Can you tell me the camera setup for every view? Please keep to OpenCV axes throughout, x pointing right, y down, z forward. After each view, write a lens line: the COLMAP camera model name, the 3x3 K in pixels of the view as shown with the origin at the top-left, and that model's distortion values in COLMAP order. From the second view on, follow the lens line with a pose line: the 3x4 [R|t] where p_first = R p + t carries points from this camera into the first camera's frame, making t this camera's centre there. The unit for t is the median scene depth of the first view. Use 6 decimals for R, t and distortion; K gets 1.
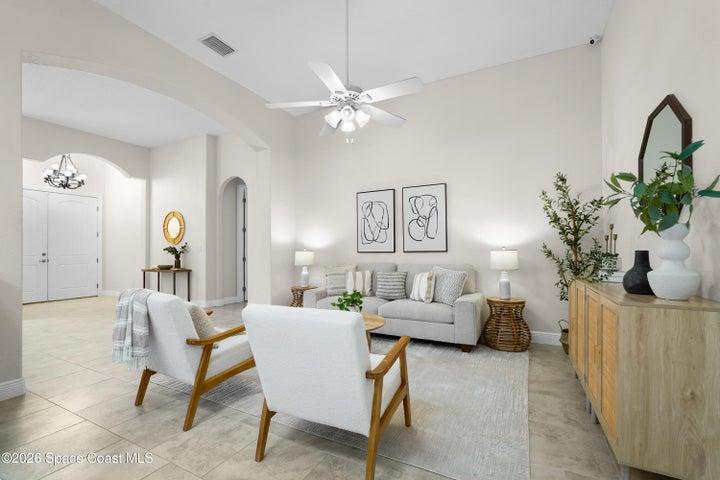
lens RADIAL K [[322.5, 0, 351.4], [0, 322.5, 249.2], [0, 0, 1]] dist [-0.016694, 0.008418]
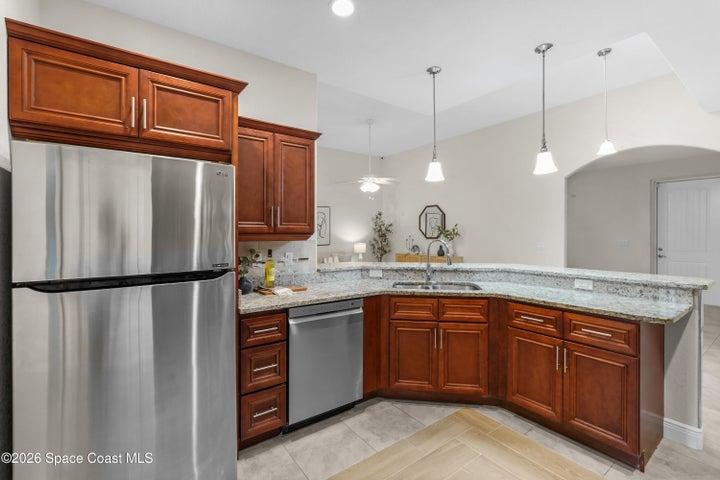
lens RADIAL K [[322.5, 0, 357.8], [0, 322.5, 235.2], [0, 0, 1]] dist [-0.016694, 0.008418]
pose [[0.438528, -0.002470, 0.898714, -1.217712], [-0.002195, 0.999990, 0.003819, -0.051027], [-0.898715, -0.003647, 0.438518, 0.059173]]
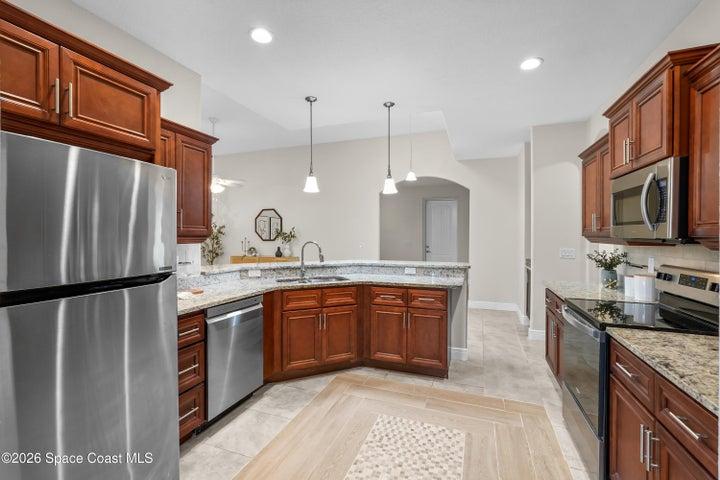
lens RADIAL K [[322.5, 0, 358.5], [0, 322.5, 238.1], [0, 0, 1]] dist [-0.016694, 0.008418]
pose [[-0.131128, -0.005488, 0.991350, -1.346630], [-0.003099, 0.999982, 0.005126, -0.051966], [-0.991361, -0.002401, -0.131142, 0.190286]]
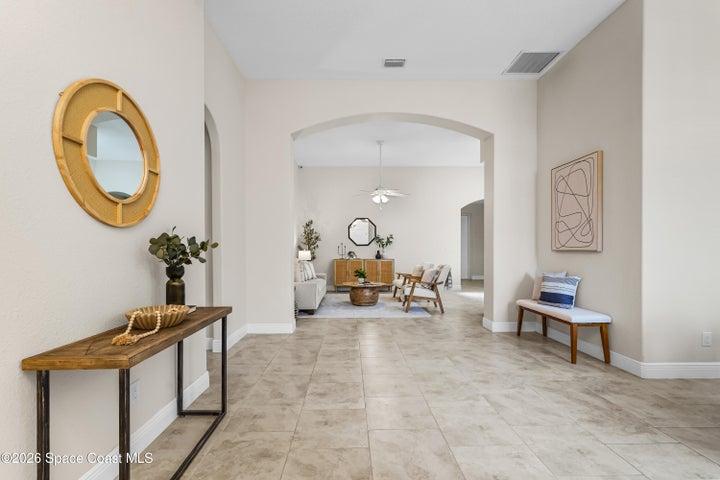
lens RADIAL K [[322.5, 0, 361.3], [0, 322.5, 252.7], [0, 0, 1]] dist [-0.016694, 0.008418]
pose [[-0.498841, -0.007917, 0.866657, -1.300216], [0.003981, 0.999927, 0.011426, -0.006697], [-0.866685, 0.009149, -0.498773, 1.445801]]
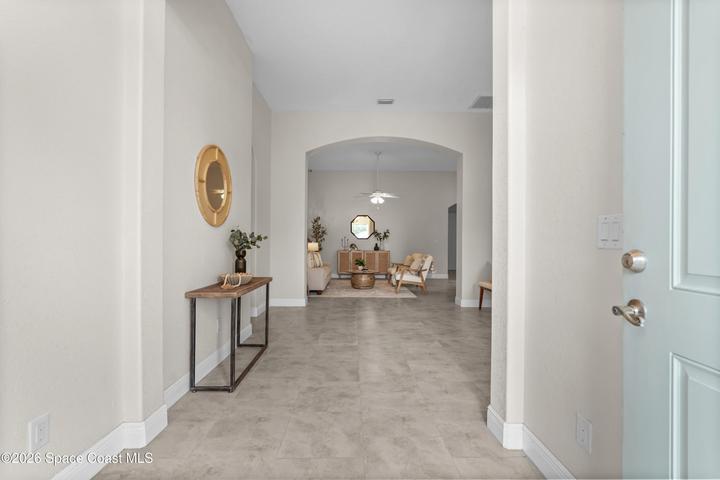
lens RADIAL K [[322.5, 0, 356.0], [0, 322.5, 239.9], [0, 0, 1]] dist [-0.016694, 0.008418]
pose [[-0.474900, 0.004090, 0.880030, -1.570940], [-0.006641, 0.999944, -0.008232, -0.001927], [-0.880015, -0.009754, -0.474846, 1.576134]]
